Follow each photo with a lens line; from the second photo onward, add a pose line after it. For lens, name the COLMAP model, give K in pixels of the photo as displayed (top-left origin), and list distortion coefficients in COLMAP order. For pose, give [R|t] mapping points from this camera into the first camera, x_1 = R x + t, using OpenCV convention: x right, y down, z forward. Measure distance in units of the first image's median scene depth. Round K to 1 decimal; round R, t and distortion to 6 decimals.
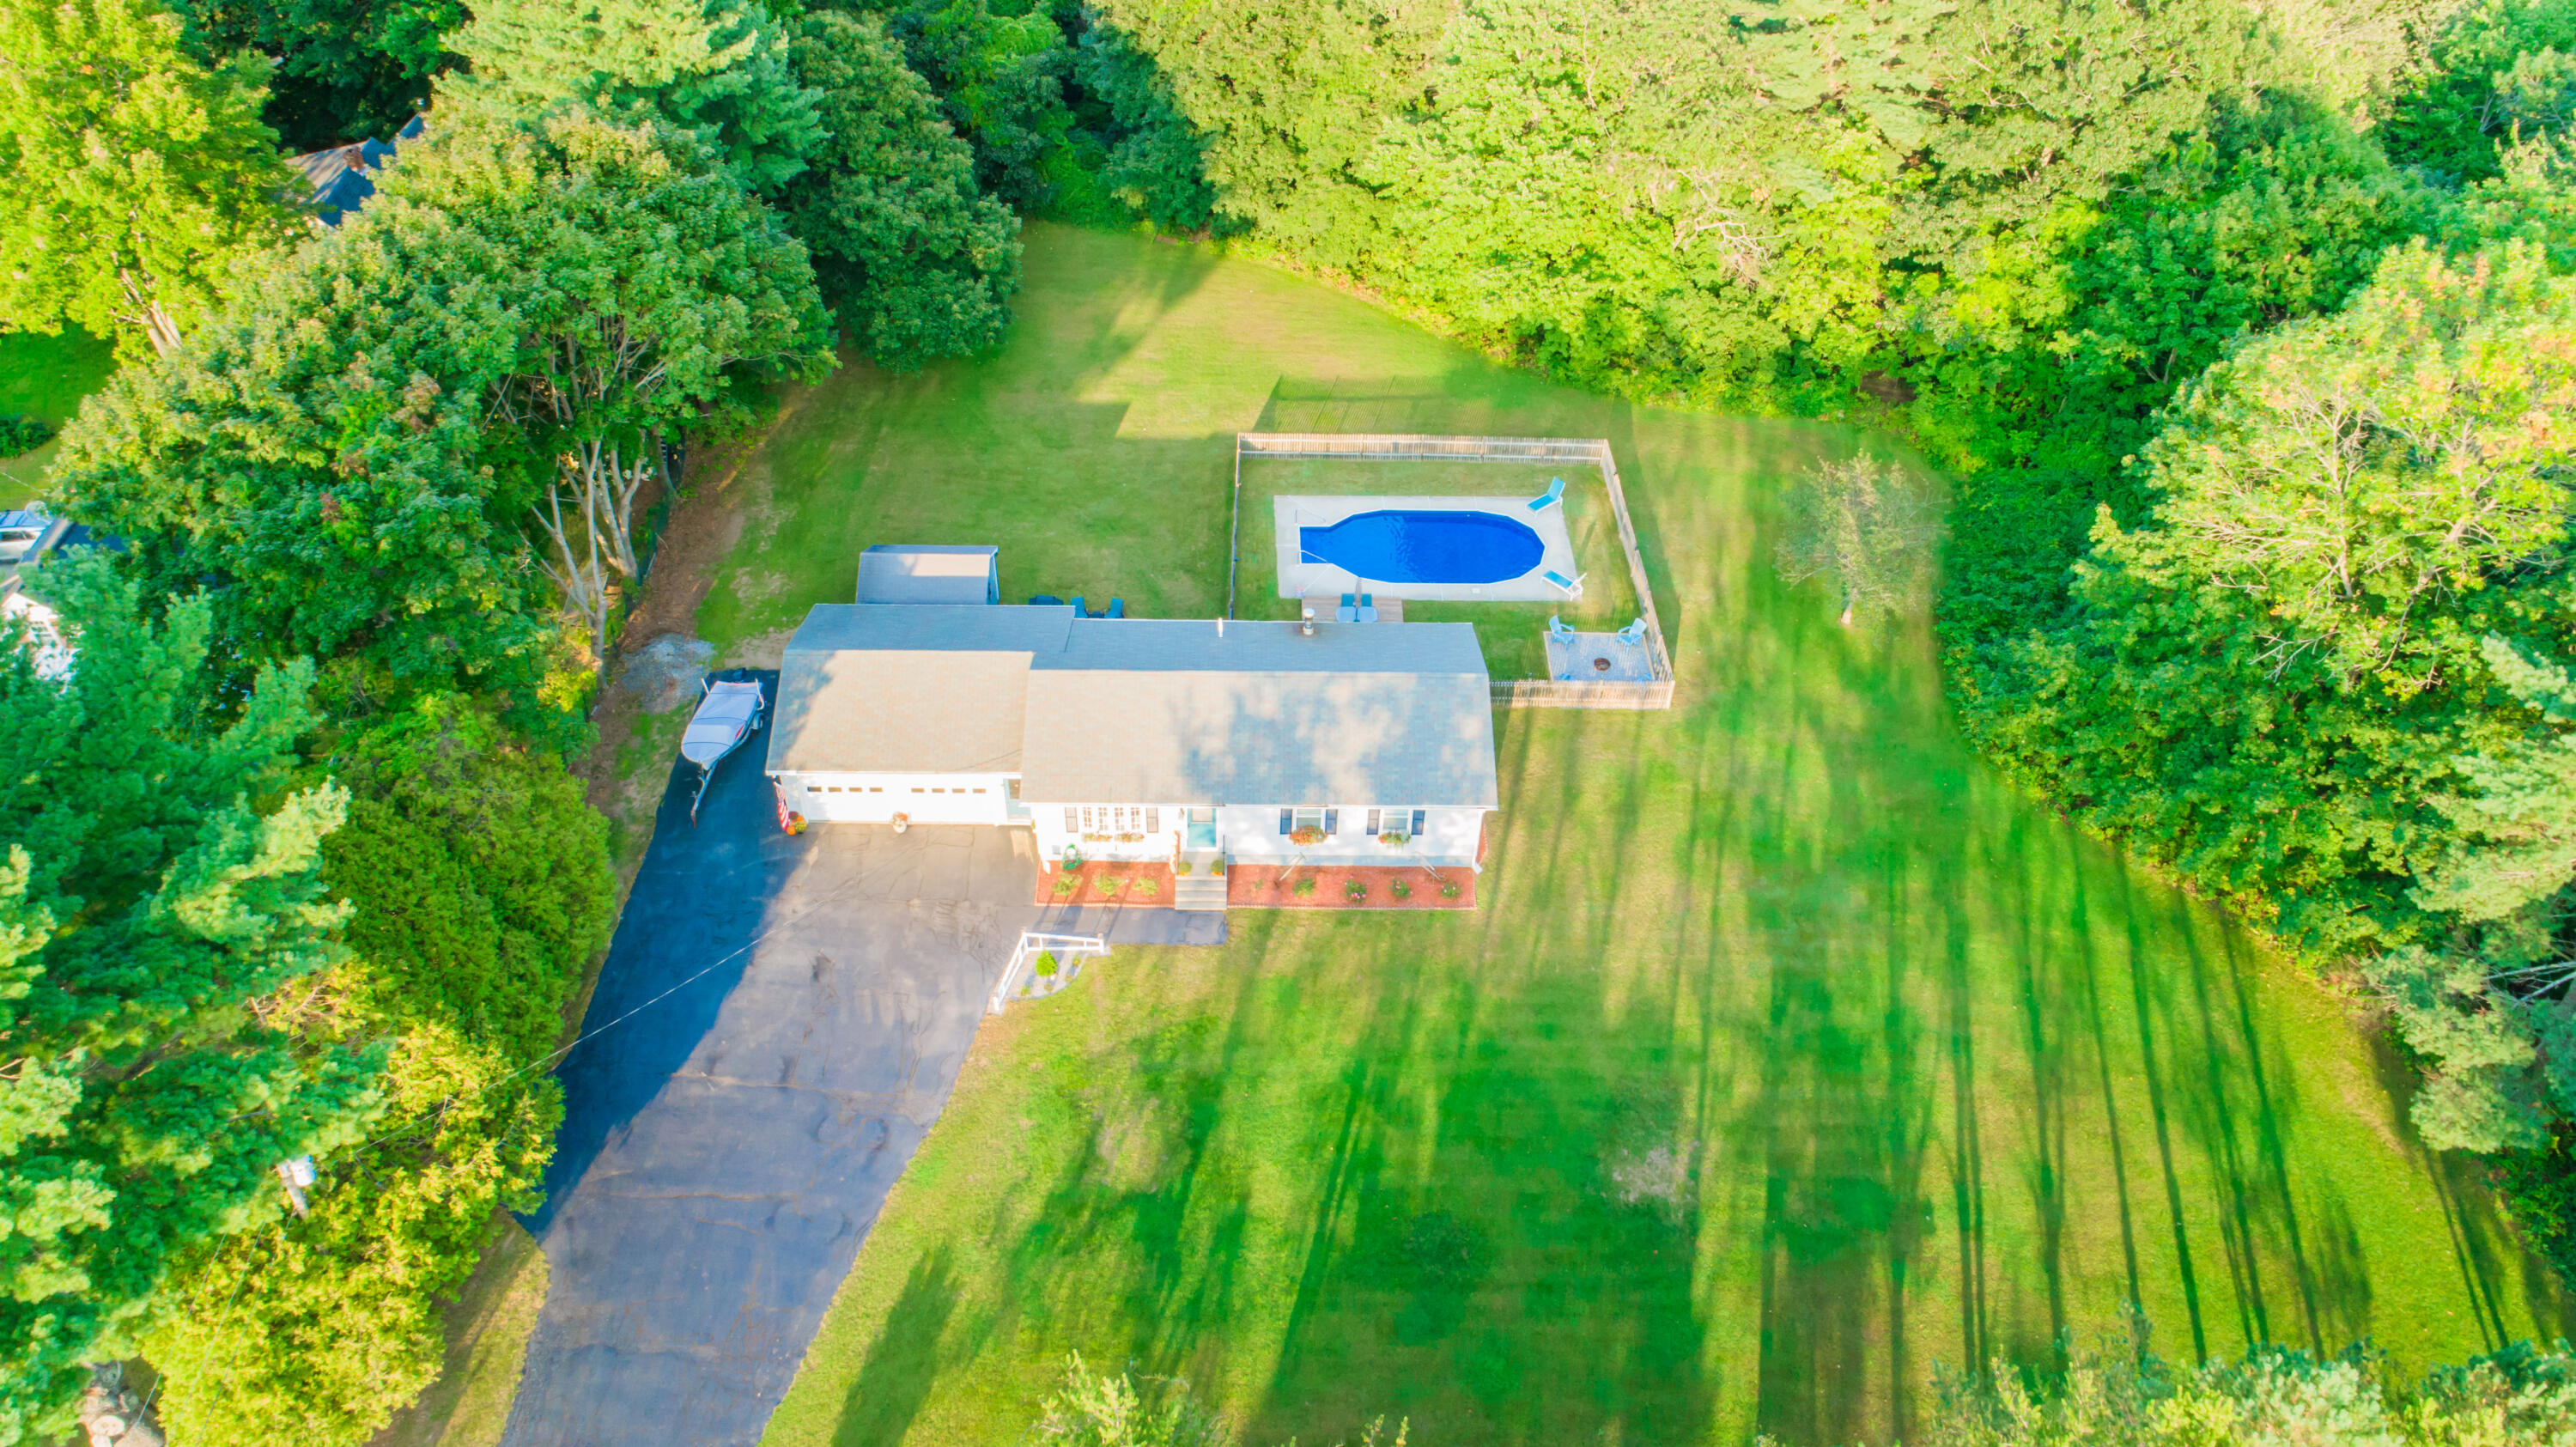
lens RADIAL K [[1781.7, 0, 1284.3], [0, 1781.7, 727.2], [0, 0, 1]] dist [-0.006269, 0.006064]
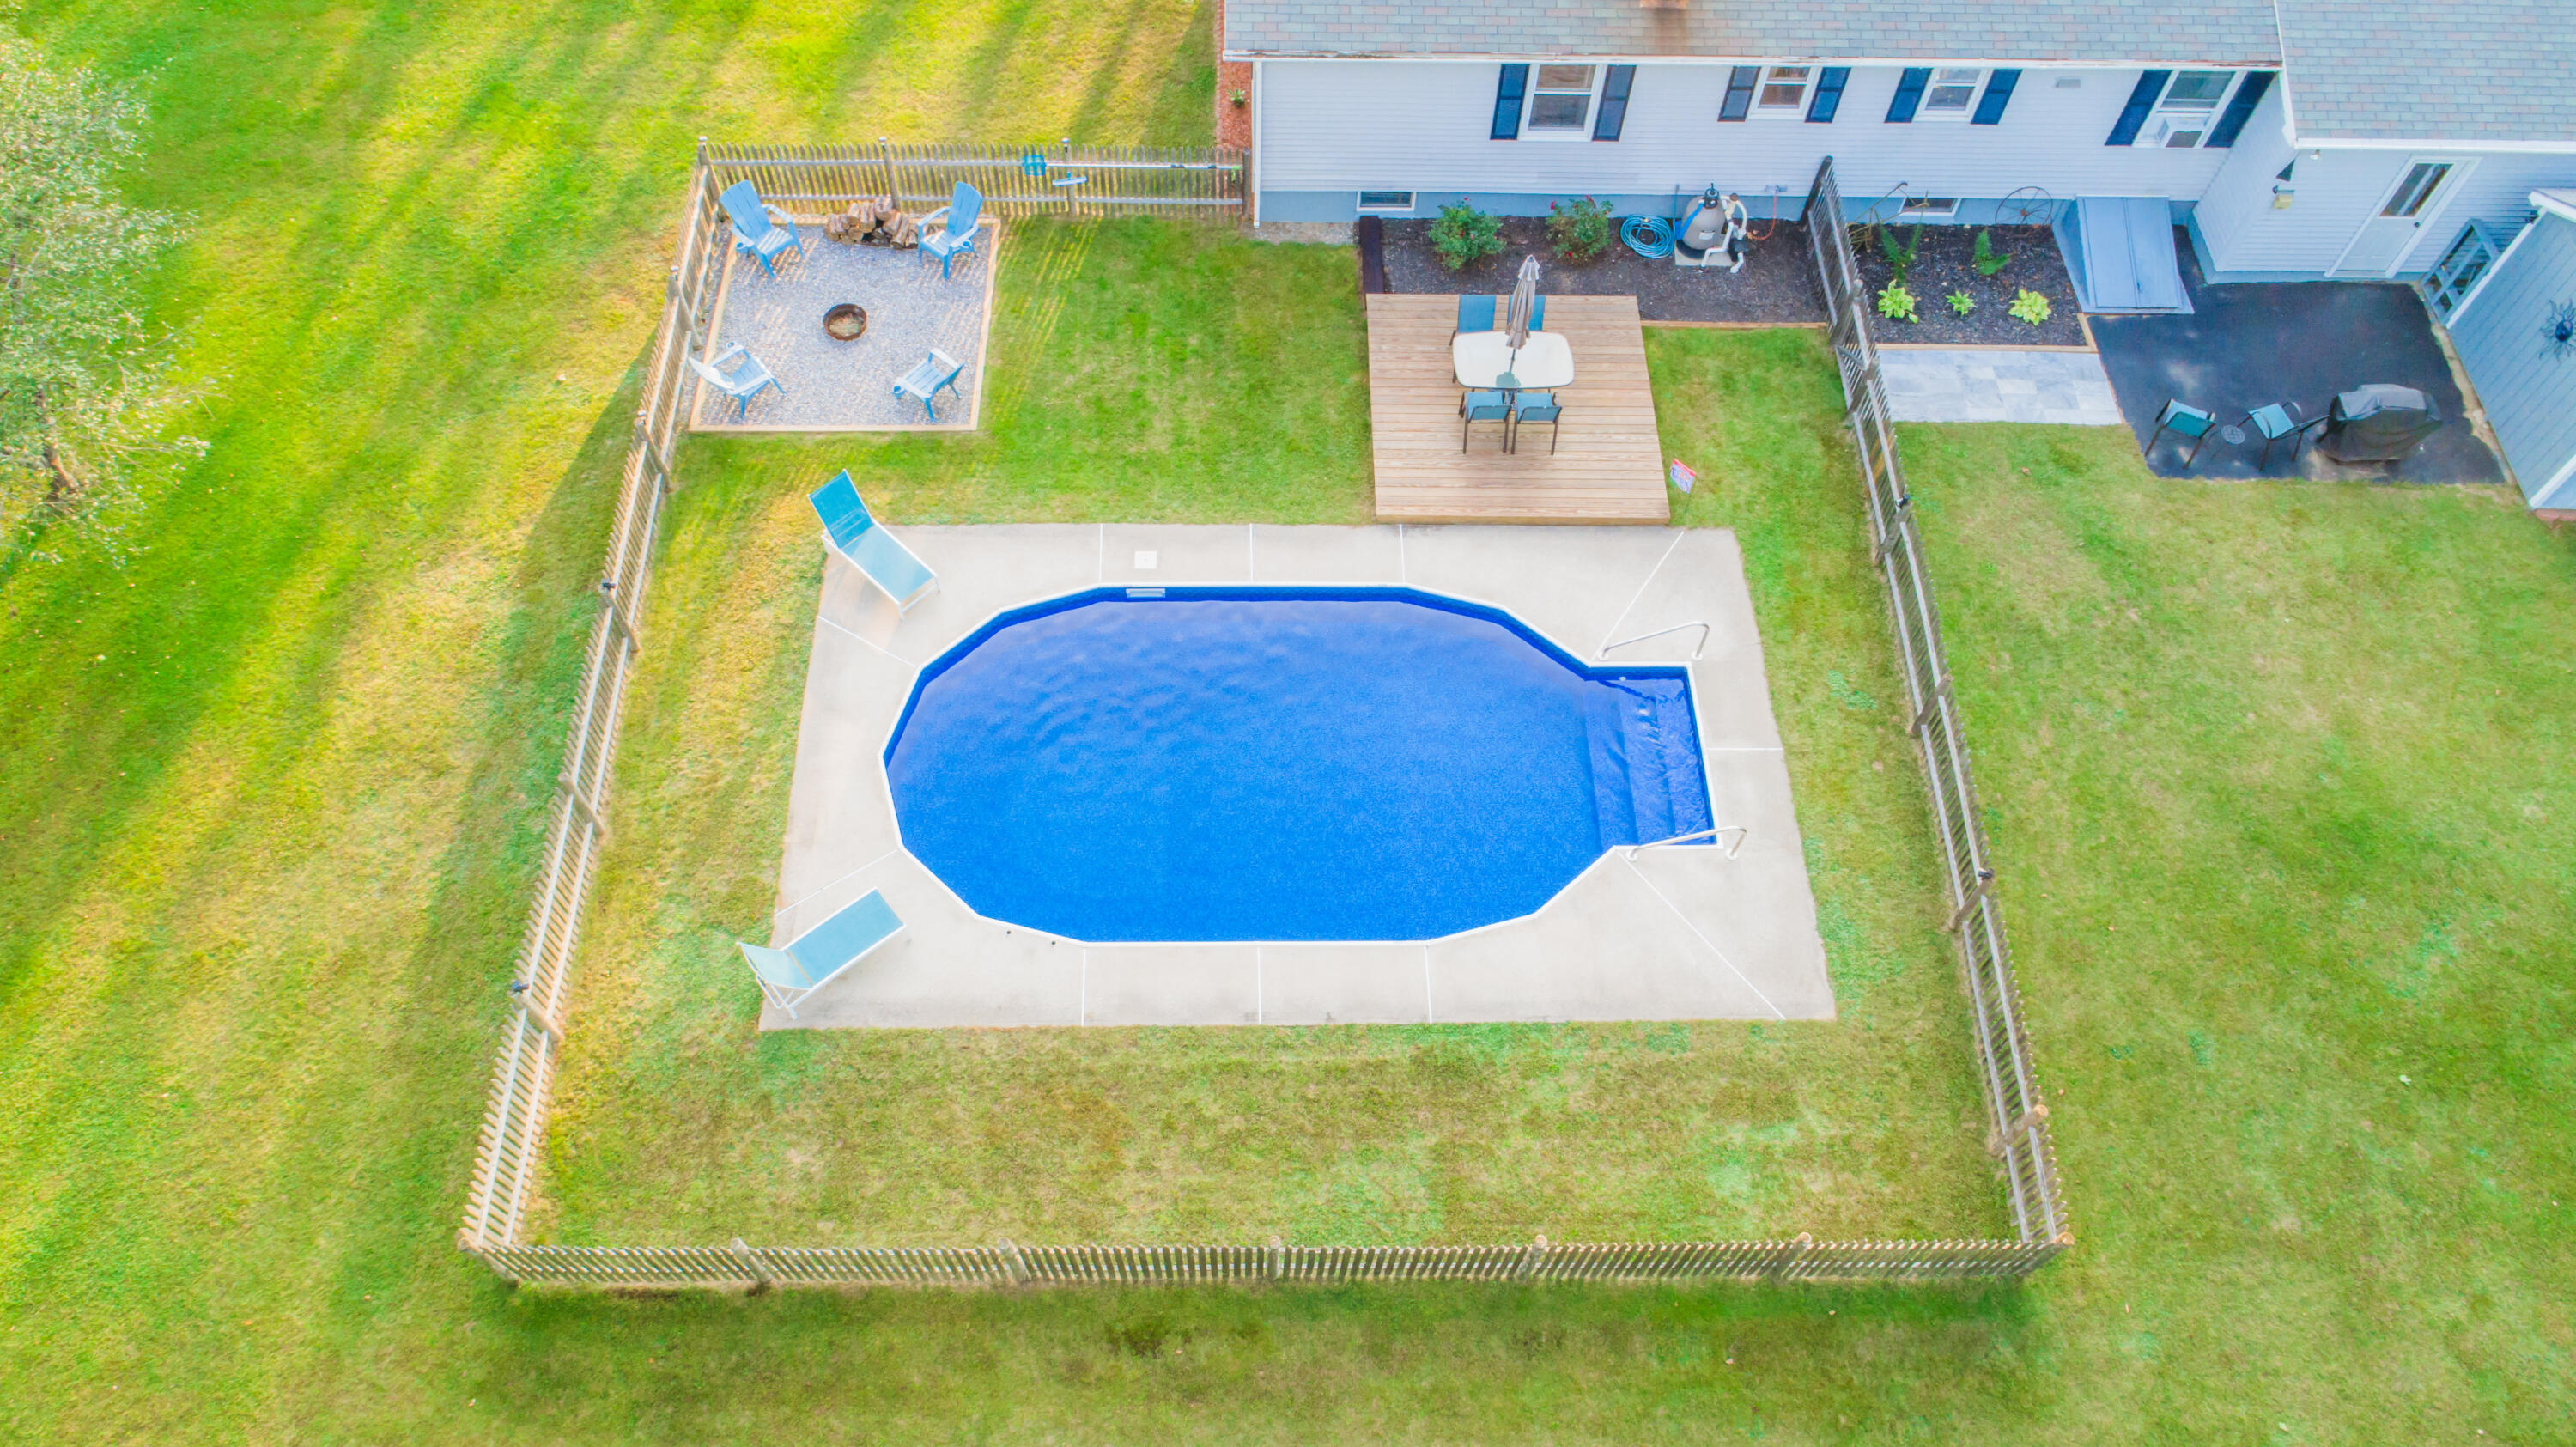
lens RADIAL K [[1781.7, 0, 1284.3], [0, 1781.7, 727.2], [0, 0, 1]] dist [-0.006269, 0.006064]
pose [[-0.999147, -0.020841, -0.035641, 0.112281], [-0.030820, -0.197911, 0.979735, -0.489832], [-0.027473, 0.979998, 0.197100, 1.160223]]
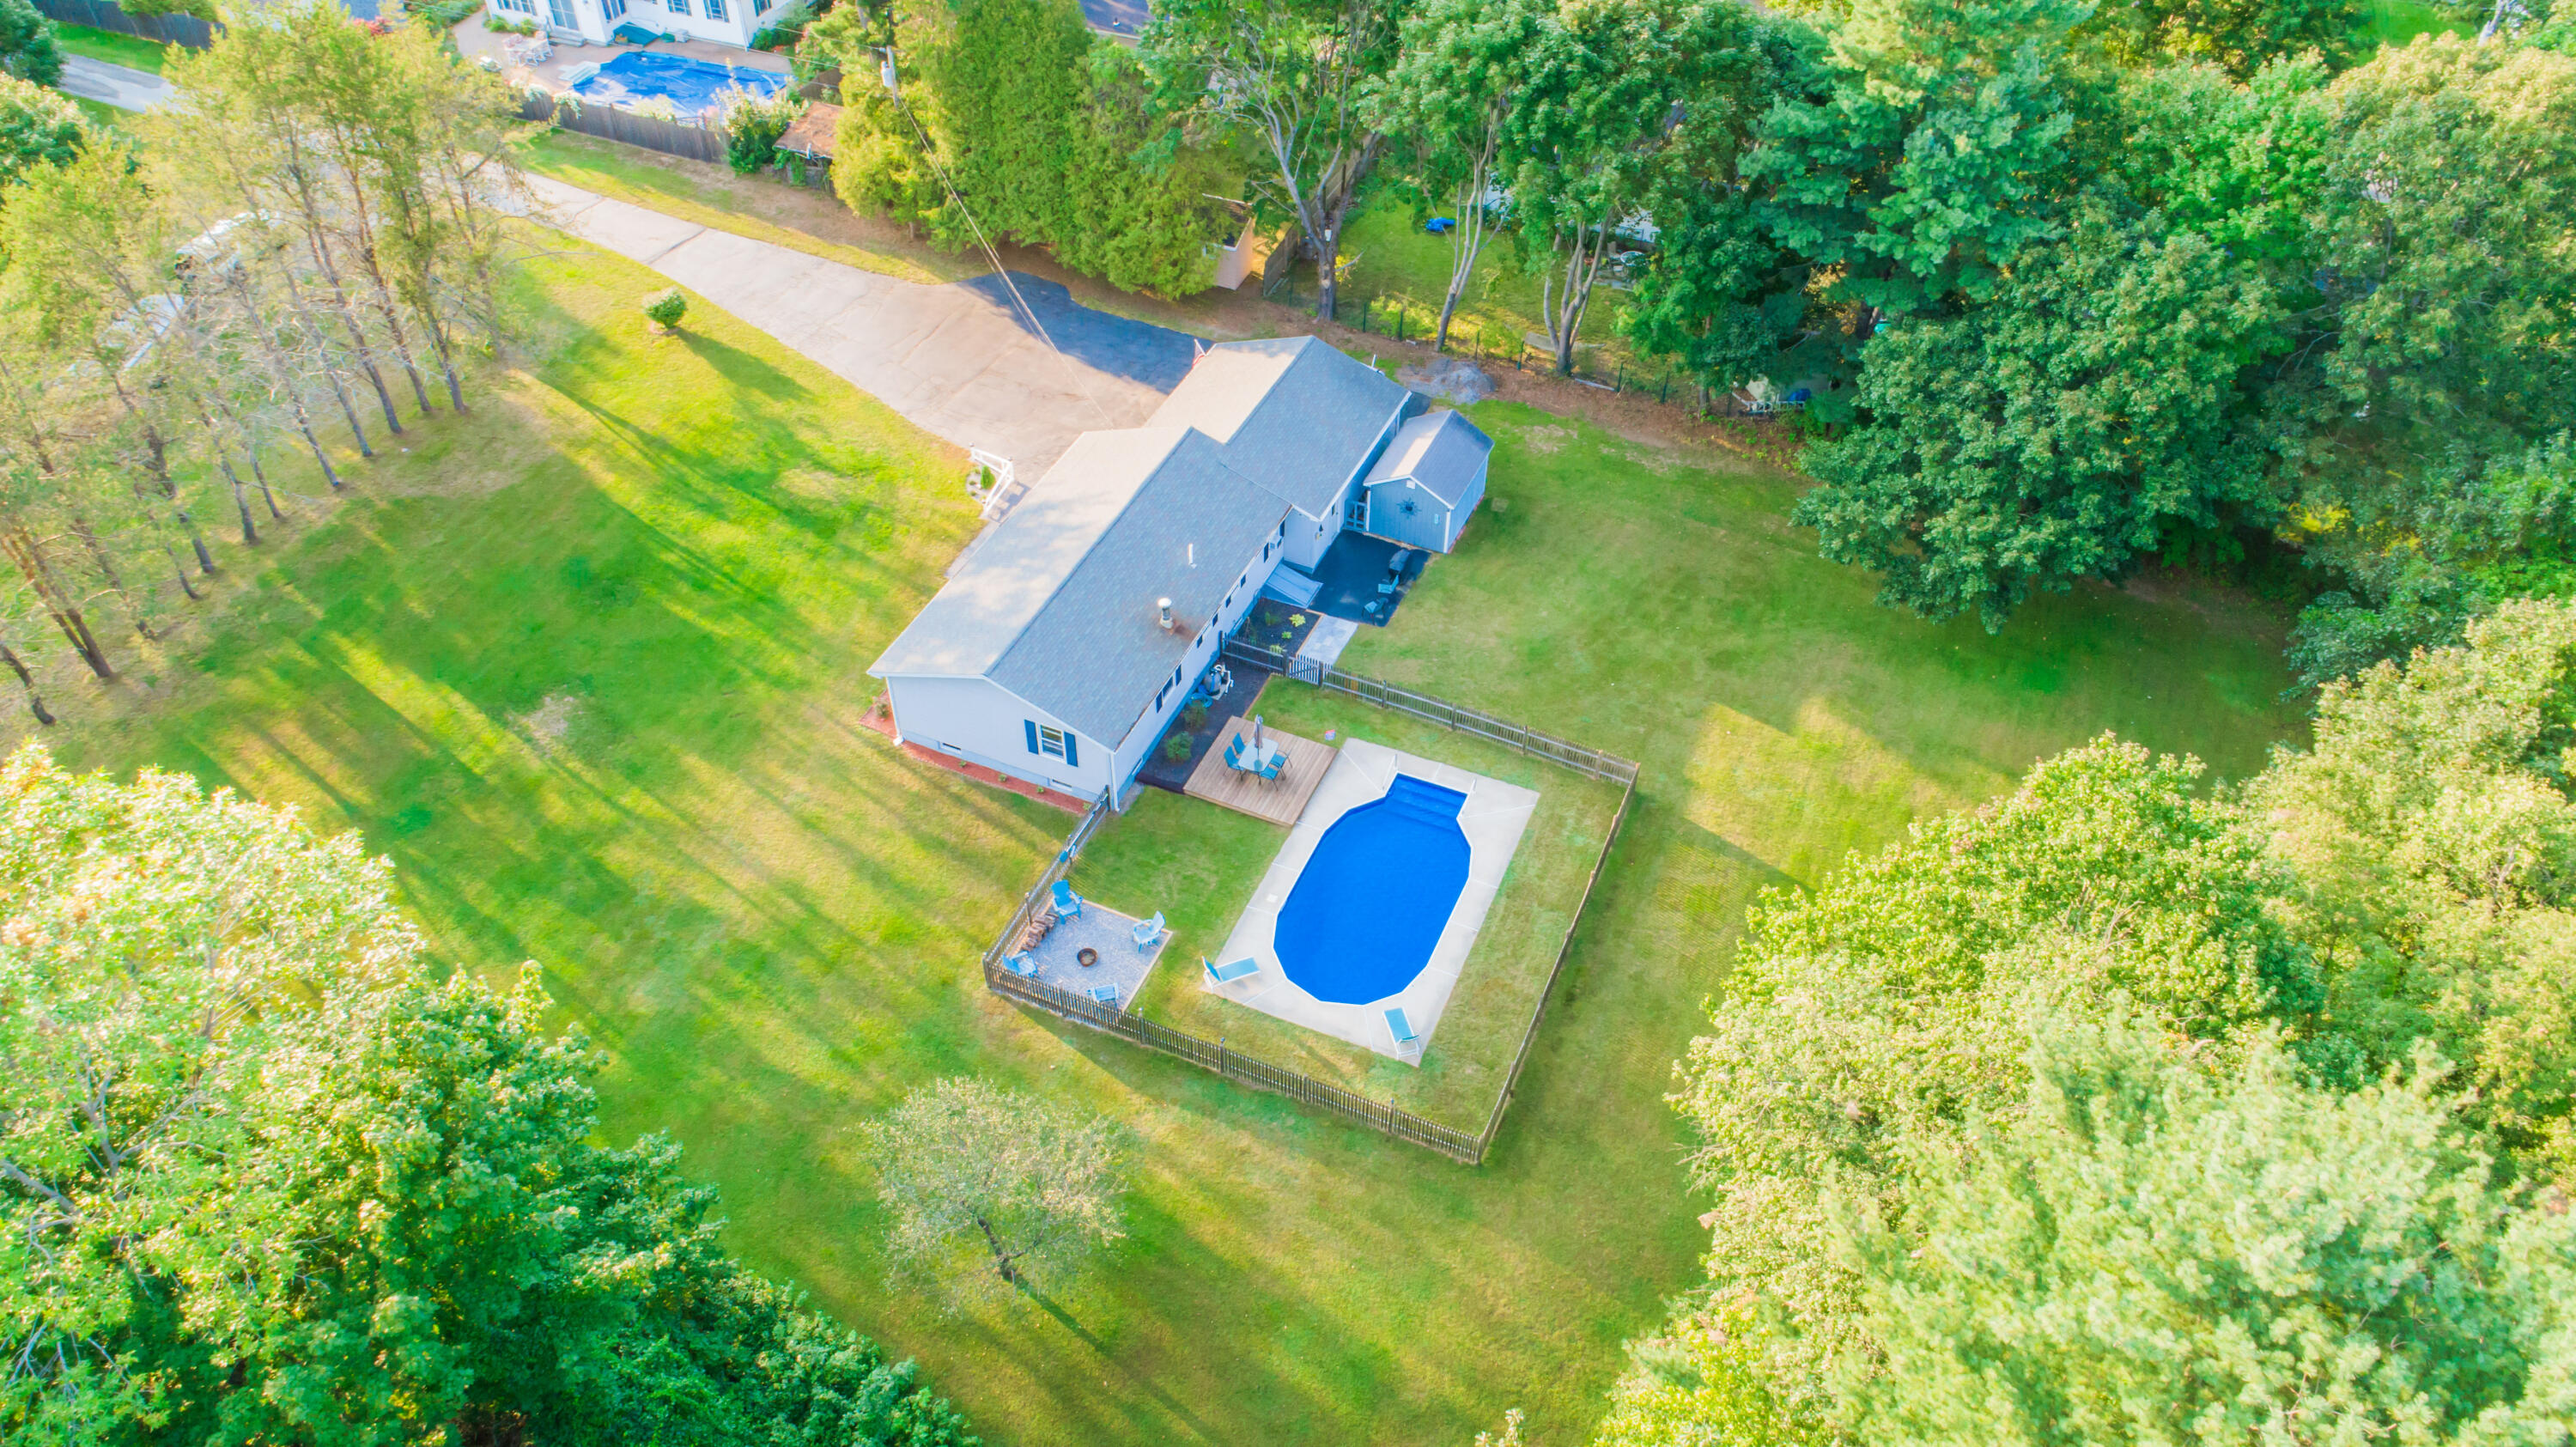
lens RADIAL K [[1741.3, 0, 1288.0], [0, 1741.3, 723.5], [0, 0, 1]] dist [-0.006088, 0.001187]
pose [[-0.412163, 0.619720, -0.667884, 0.699231], [-0.626024, 0.339976, 0.701790, -0.794754], [0.661978, 0.707364, 0.247834, 0.906858]]
